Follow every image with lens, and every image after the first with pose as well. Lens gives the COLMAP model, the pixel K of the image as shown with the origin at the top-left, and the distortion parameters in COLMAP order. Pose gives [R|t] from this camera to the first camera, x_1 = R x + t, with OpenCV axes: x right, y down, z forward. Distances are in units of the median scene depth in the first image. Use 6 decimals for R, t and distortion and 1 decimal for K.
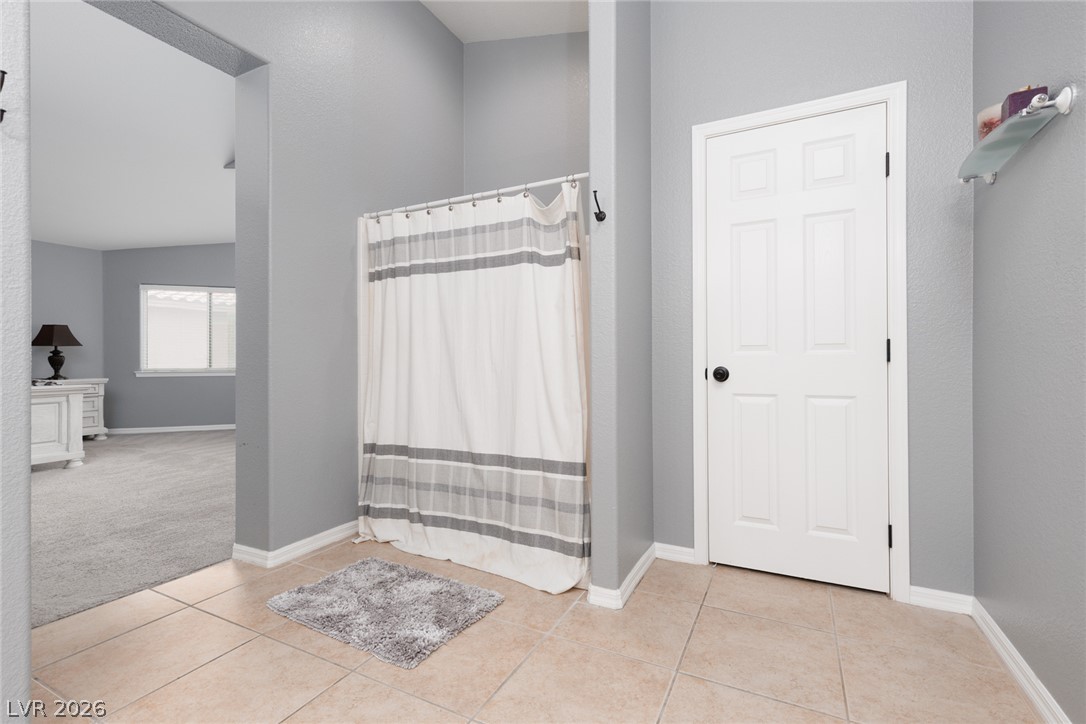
lens RADIAL K [[488.7, 0, 543.0], [0, 488.7, 362.0], [0, 0, 1]] dist [0.007143, -0.000346]
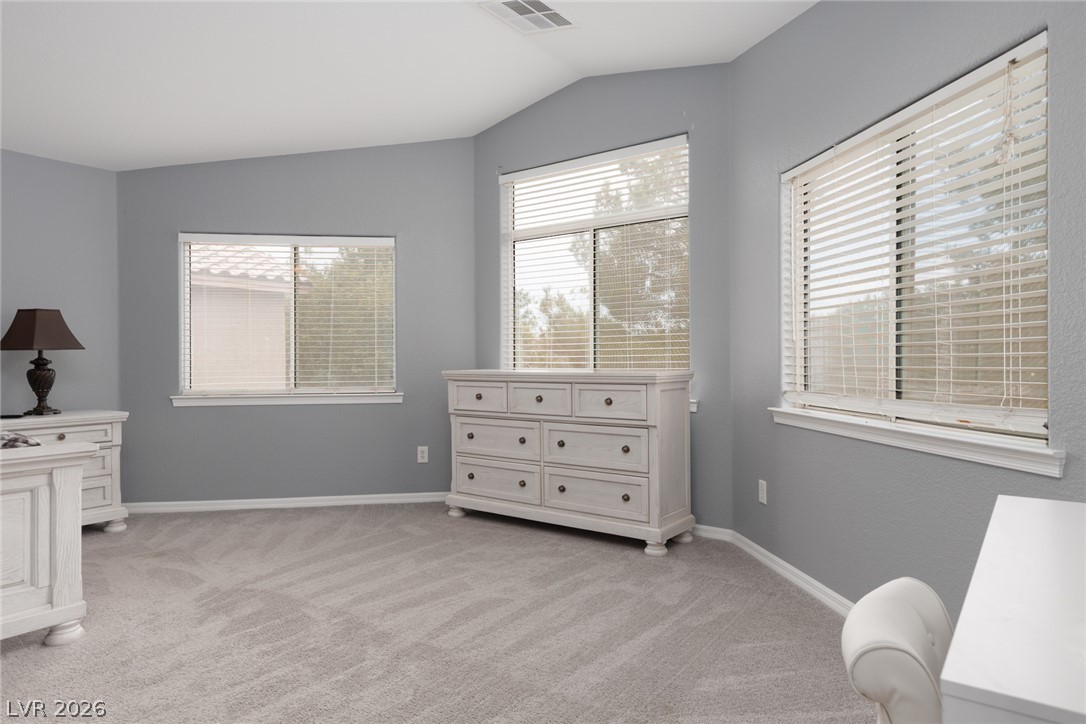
lens RADIAL K [[676.2, 0, 543.0], [0, 676.2, 362.0], [0, 0, 1]] dist [0.000708, 0.001229]
pose [[0.986657, -0.001498, -0.162804, -0.347878], [0.001384, 0.999999, -0.000817, -0.018306], [0.162805, 0.000581, 0.986658, 0.379090]]
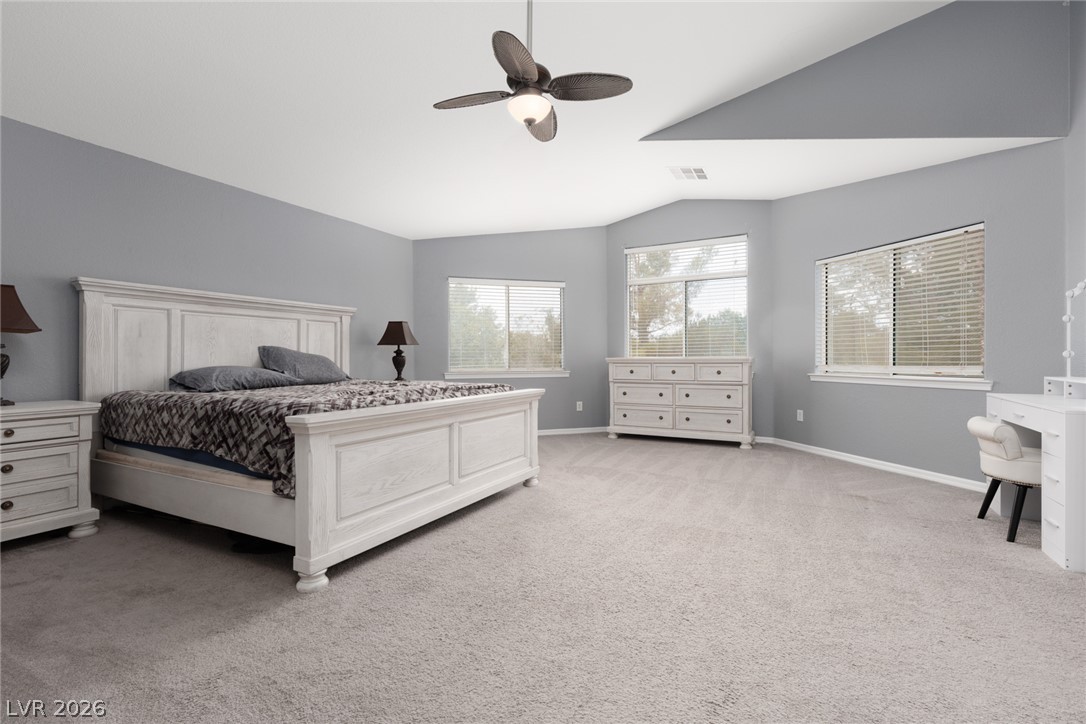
lens RADIAL K [[488.7, 0, 543.0], [0, 488.7, 362.0], [0, 0, 1]] dist [0.007143, -0.000346]
pose [[0.999868, -0.002208, -0.016088, -0.704361], [0.002261, 0.999992, 0.003305, -0.003961], [0.016081, -0.003341, 0.999865, 0.110919]]
